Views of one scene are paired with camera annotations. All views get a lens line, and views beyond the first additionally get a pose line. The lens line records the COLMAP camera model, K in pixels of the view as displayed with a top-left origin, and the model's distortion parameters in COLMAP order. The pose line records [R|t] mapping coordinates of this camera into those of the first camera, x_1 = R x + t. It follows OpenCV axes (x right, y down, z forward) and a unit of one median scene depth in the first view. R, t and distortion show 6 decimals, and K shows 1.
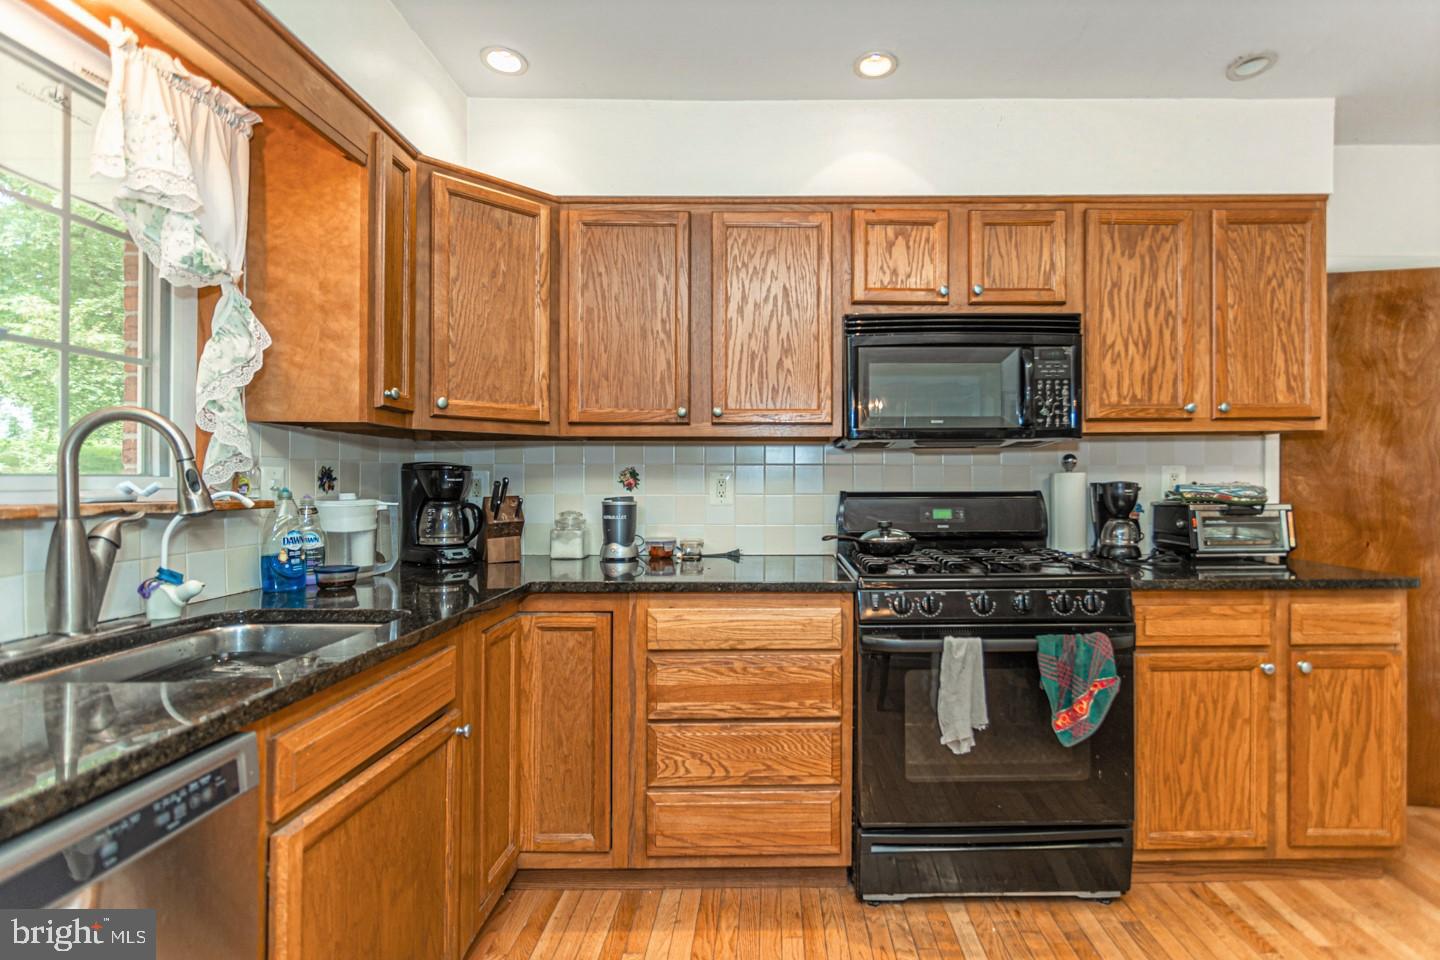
lens RADIAL K [[696.3, 0, 789.8], [0, 696.3, 480.9], [0, 0, 1]] dist [0.002781, 0.000998]
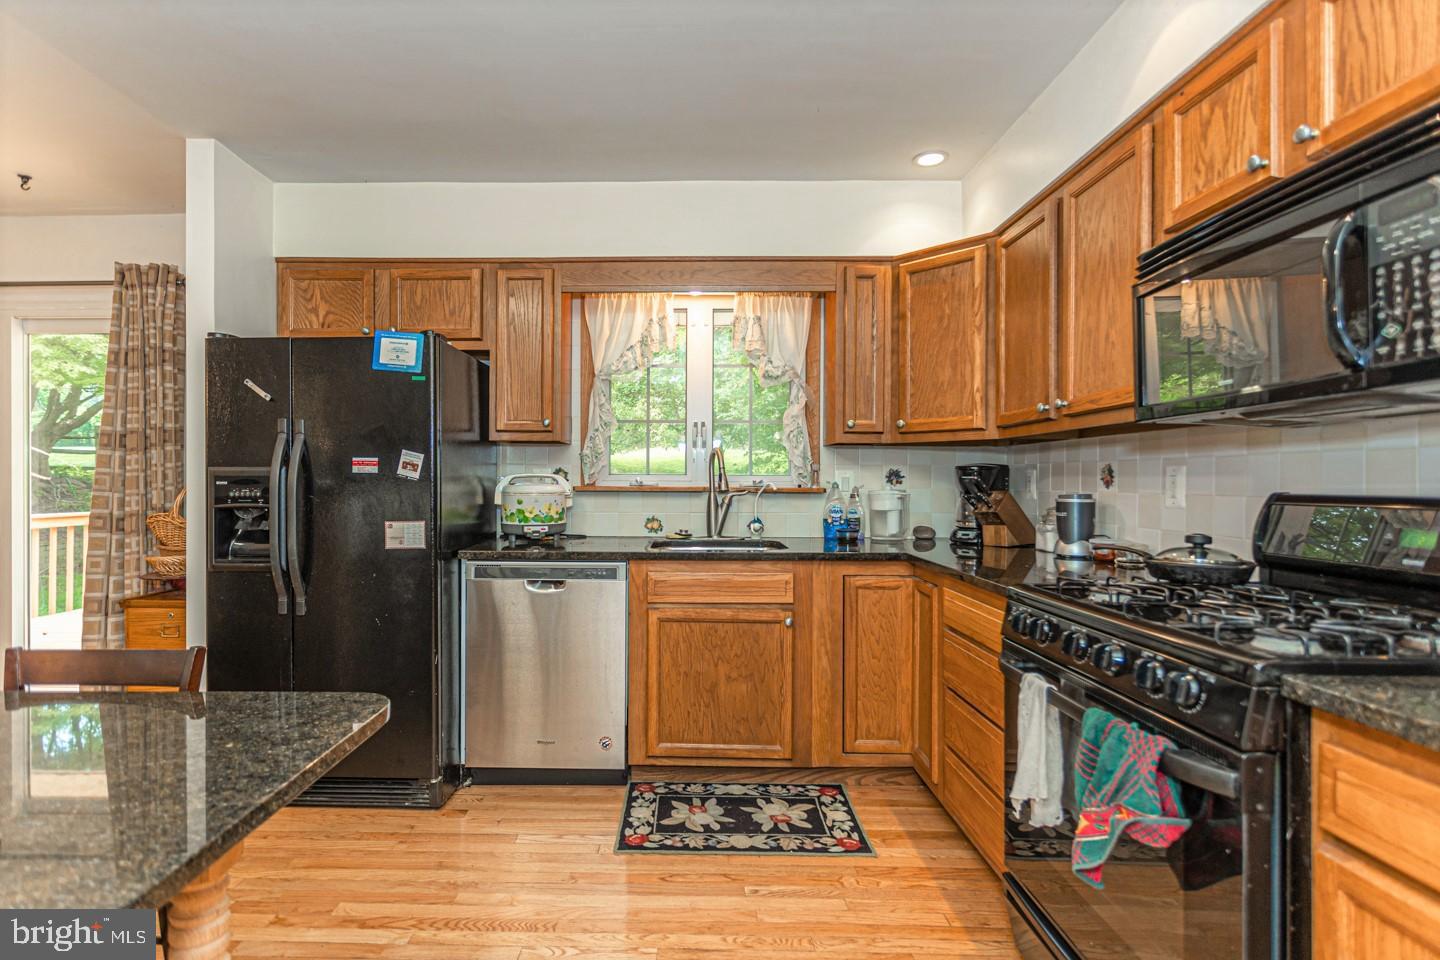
lens RADIAL K [[718.4, 0, 657.2], [0, 718.4, 481.8], [0, 0, 1]] dist [0.004021, 0.001112]
pose [[-0.064841, 0.001221, -0.997895, 0.896924], [-0.002318, 0.999996, 0.001374, 0.005984], [0.997893, 0.002402, -0.064838, 0.525629]]
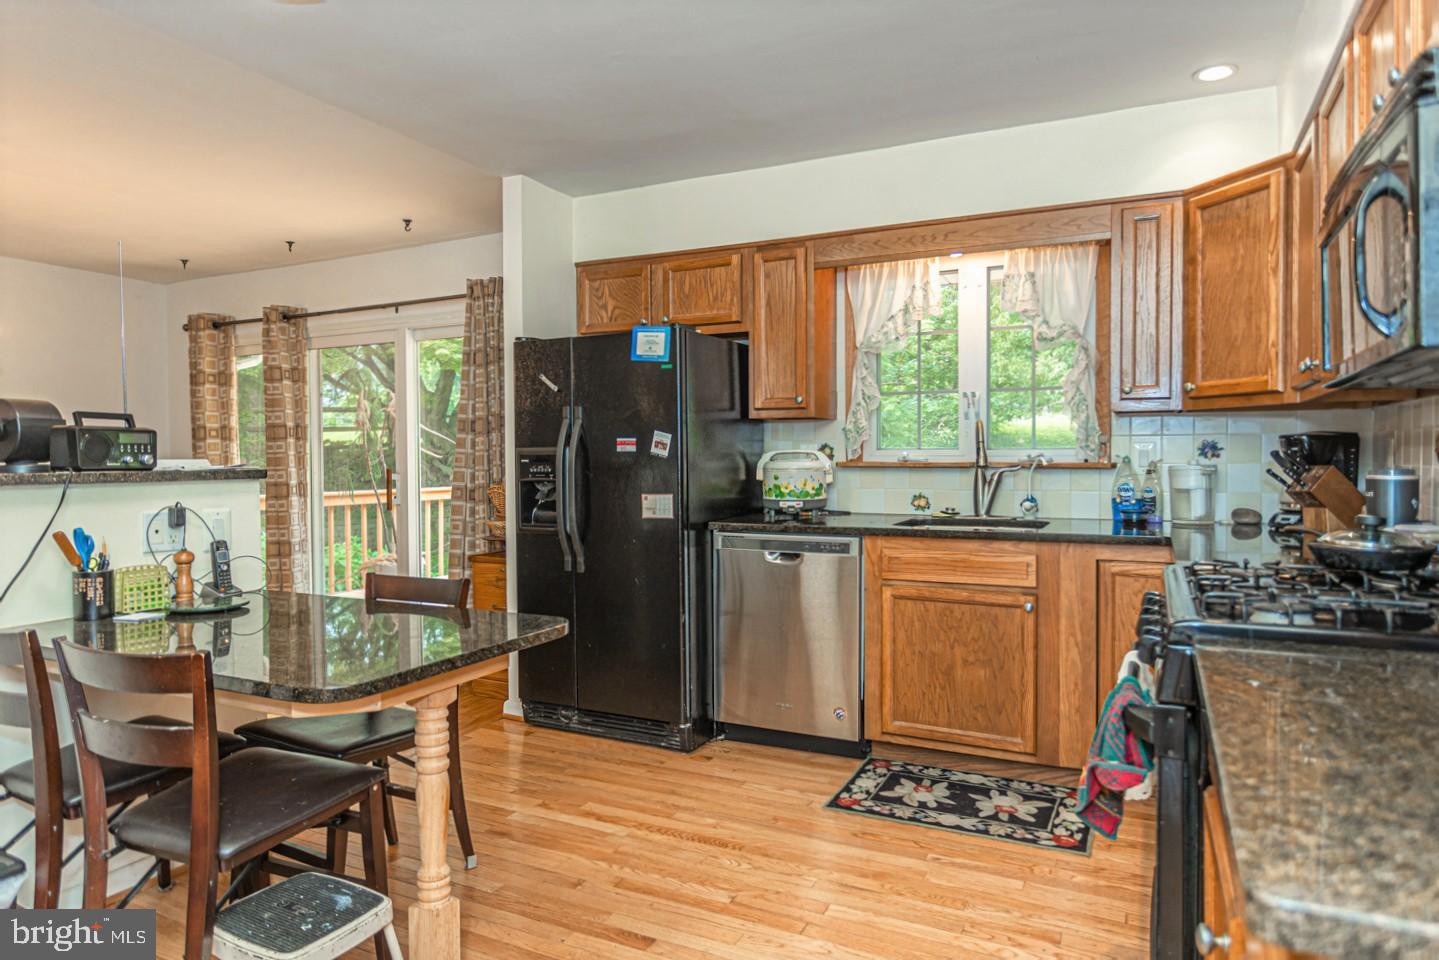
lens RADIAL K [[862.2, 0, 718.8], [0, 862.2, 471.3], [0, 0, 1]] dist [-0.003304, 0.005033]
pose [[-0.473163, 0.020076, -0.880746, 1.088114], [0.006426, 0.999792, 0.019337, 0.001271], [0.880951, 0.003490, -0.473194, 0.874394]]
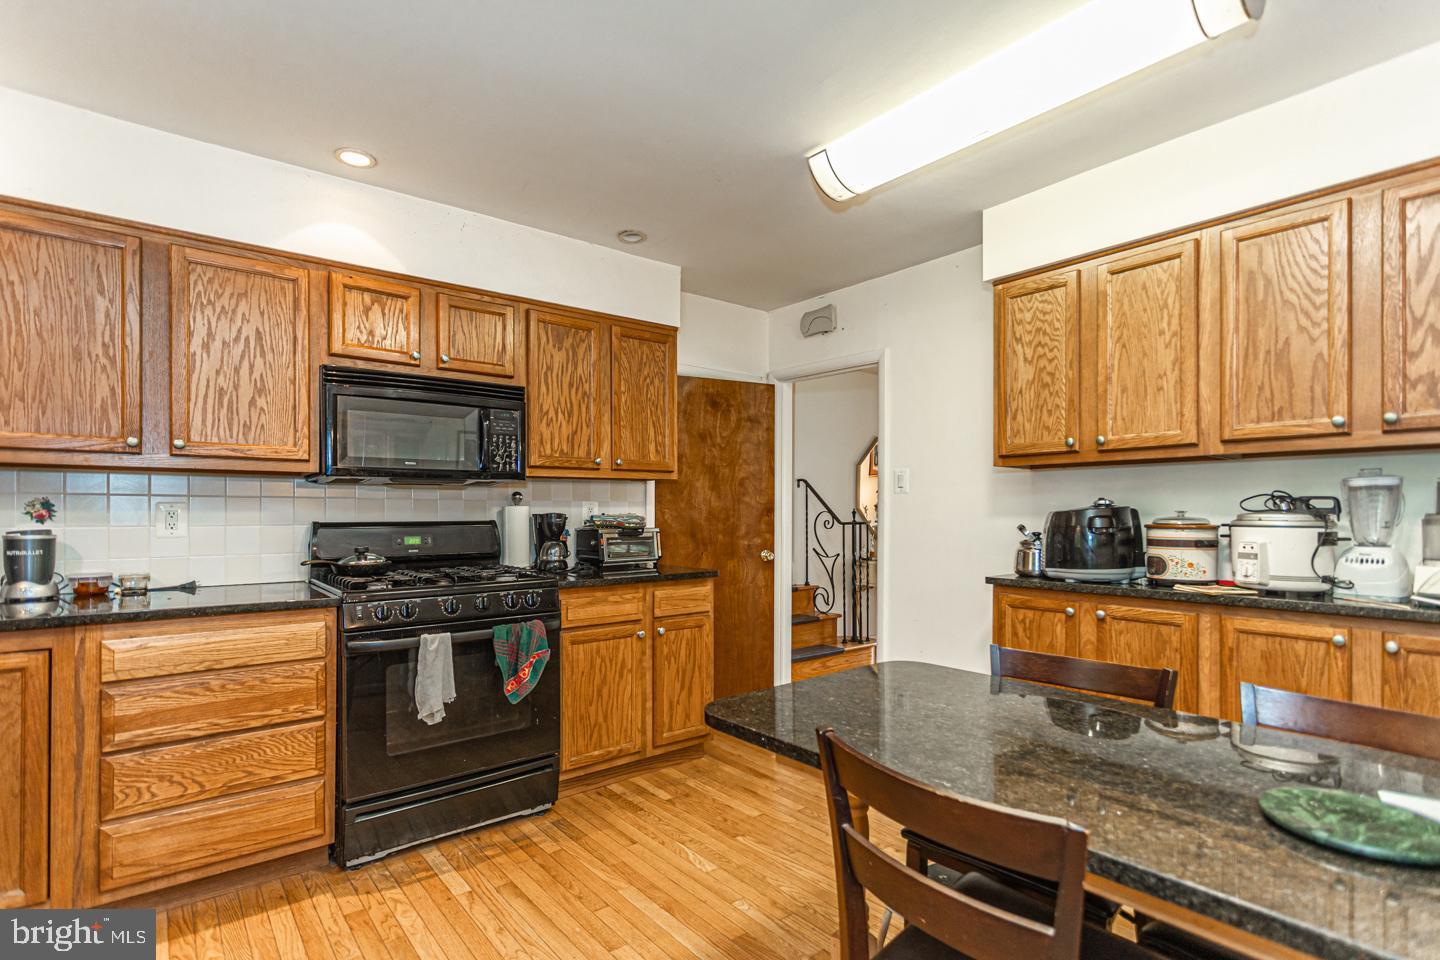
lens RADIAL K [[696.3, 0, 721.7], [0, 696.3, 512.4], [0, 0, 1]] dist [0.002781, 0.000998]
pose [[0.788072, 0.000531, 0.615583, -0.107130], [0.002412, 0.999989, -0.003950, 0.006601], [-0.615579, 0.004598, 0.788062, -0.285327]]
